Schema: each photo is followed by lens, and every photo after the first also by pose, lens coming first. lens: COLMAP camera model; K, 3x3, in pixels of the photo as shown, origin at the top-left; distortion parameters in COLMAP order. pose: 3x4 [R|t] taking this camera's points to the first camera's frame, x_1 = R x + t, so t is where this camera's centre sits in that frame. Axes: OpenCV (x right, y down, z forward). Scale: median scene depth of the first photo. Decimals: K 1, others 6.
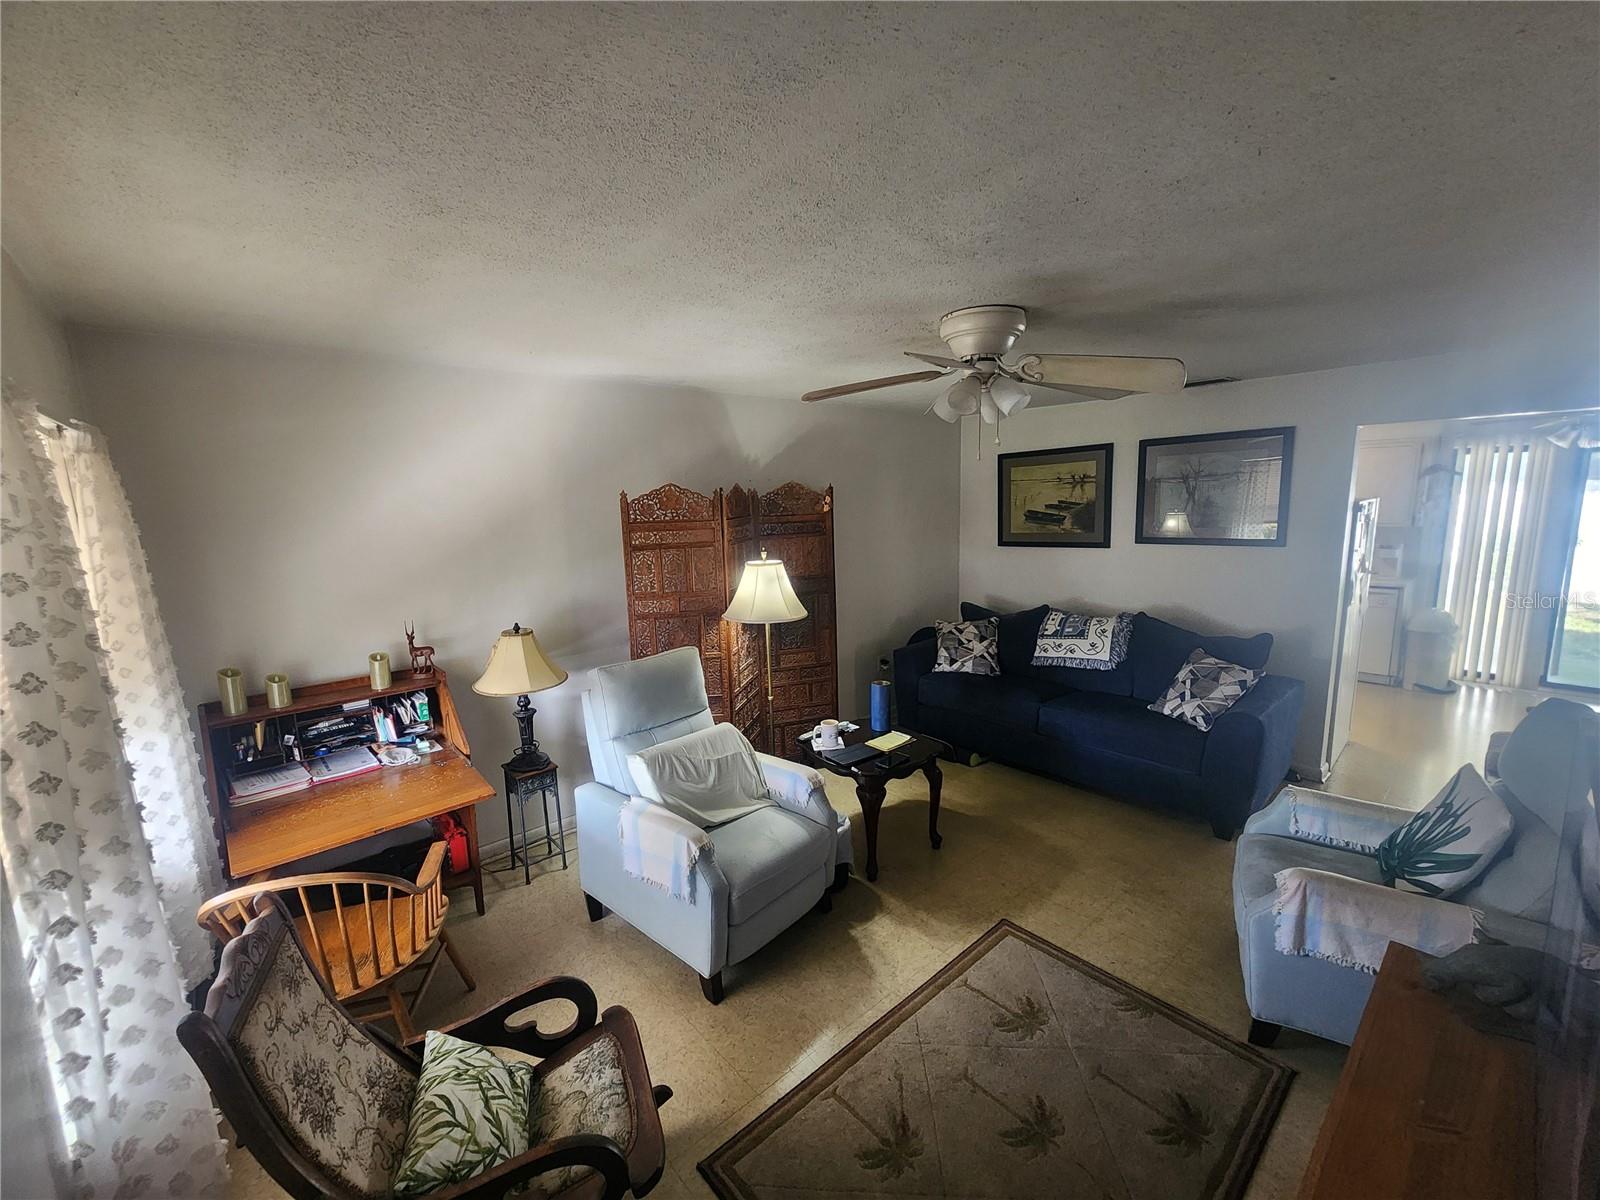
lens RADIAL K [[660.4, 0, 796.9], [0, 660.4, 601.6], [0, 0, 1]] dist [0.003576, 0.001098]
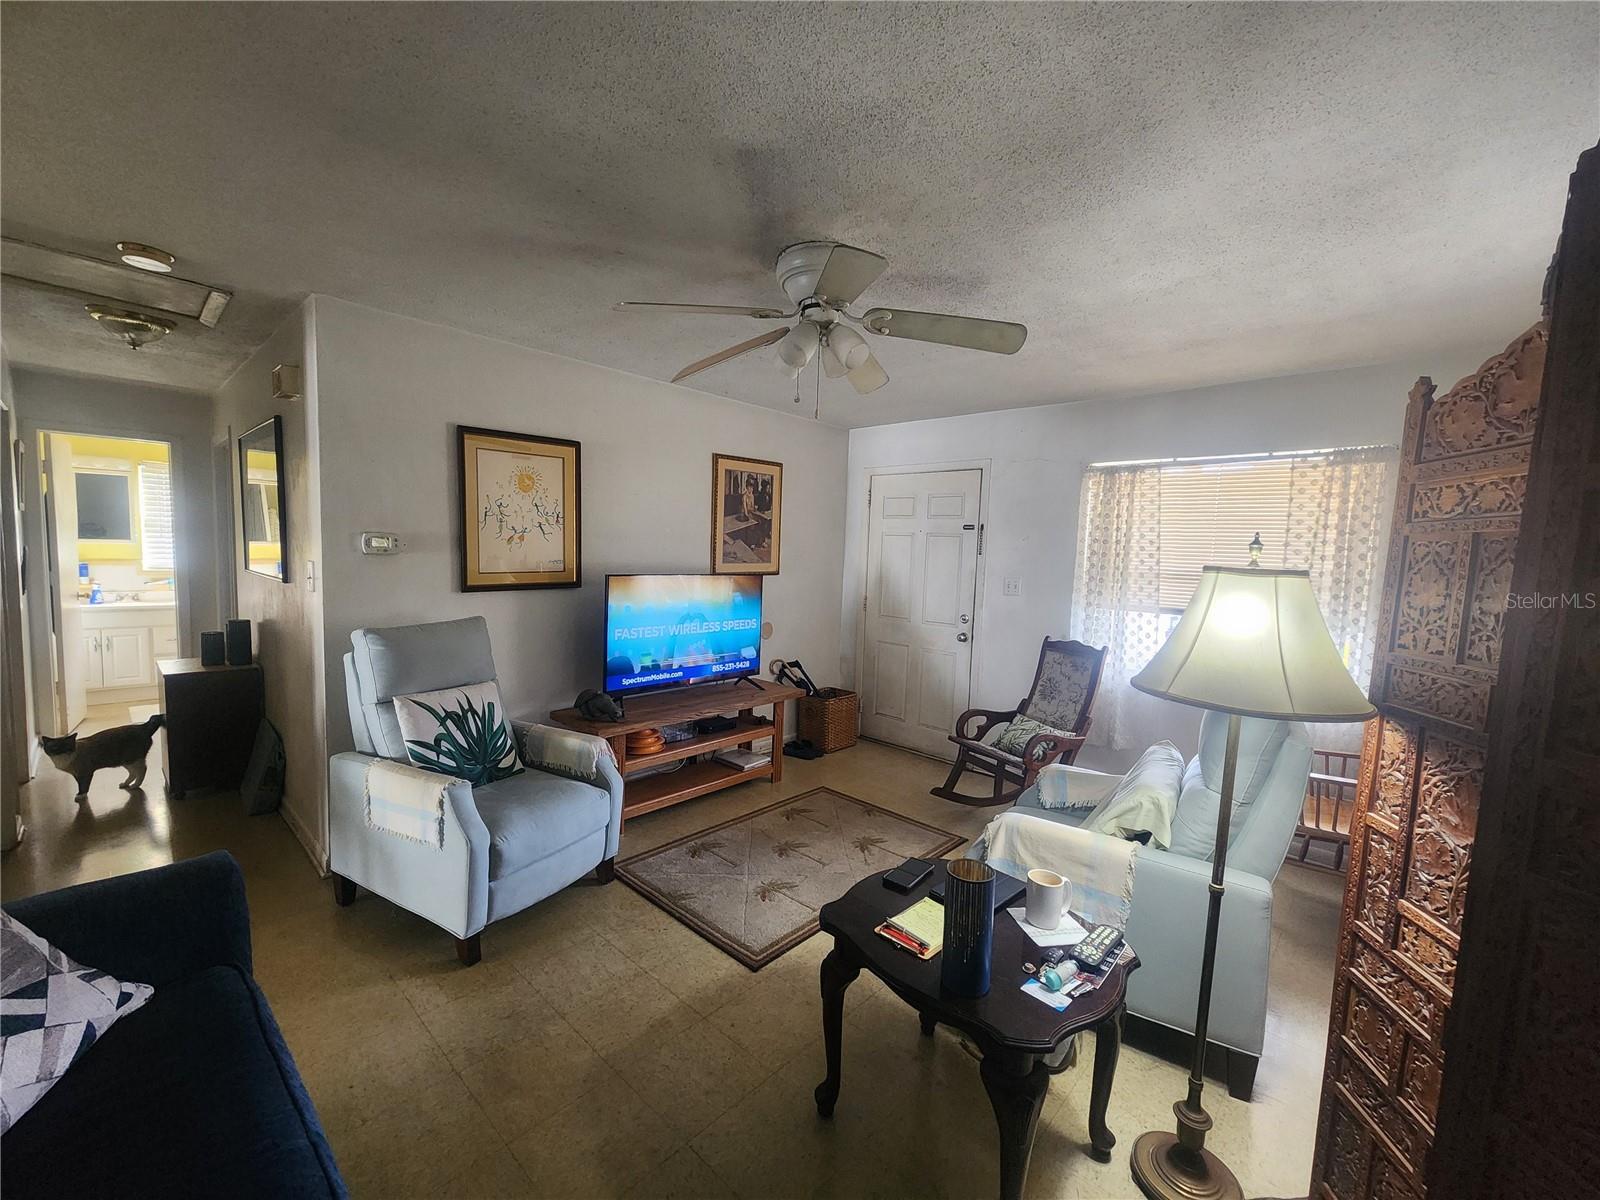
lens RADIAL K [[660.4, 0, 797.5], [0, 660.4, 602.3], [0, 0, 1]] dist [0.003576, 0.001098]
pose [[-0.994838, -0.000674, -0.101469, 0.259345], [-0.024858, 0.971129, 0.237258, -0.121551], [0.098379, 0.238556, -0.966133, 1.270781]]
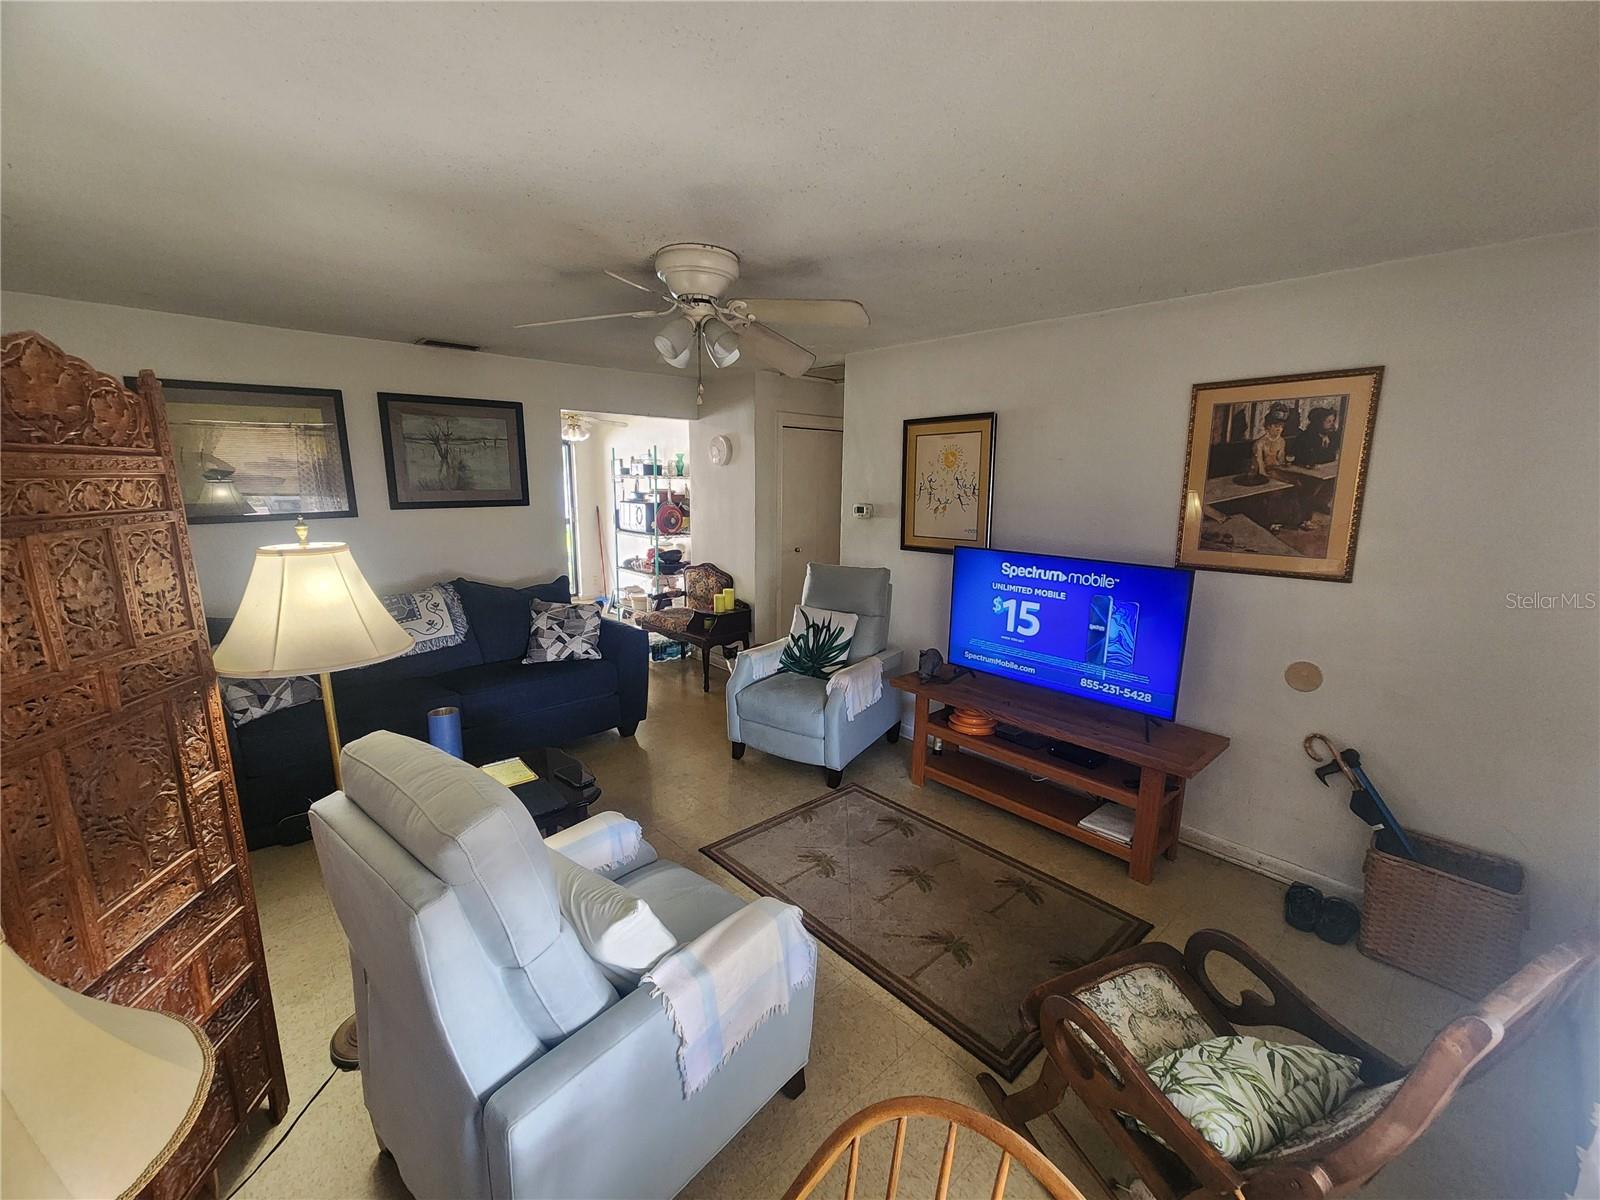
lens RADIAL K [[660.4, 0, 793.3], [0, 660.4, 602.3], [0, 0, 1]] dist [0.003576, 0.001098]
pose [[-0.011125, -0.164260, 0.986354, -0.501248], [0.142832, 0.976039, 0.164154, -0.043999], [-0.989684, 0.142709, 0.012603, 0.586384]]
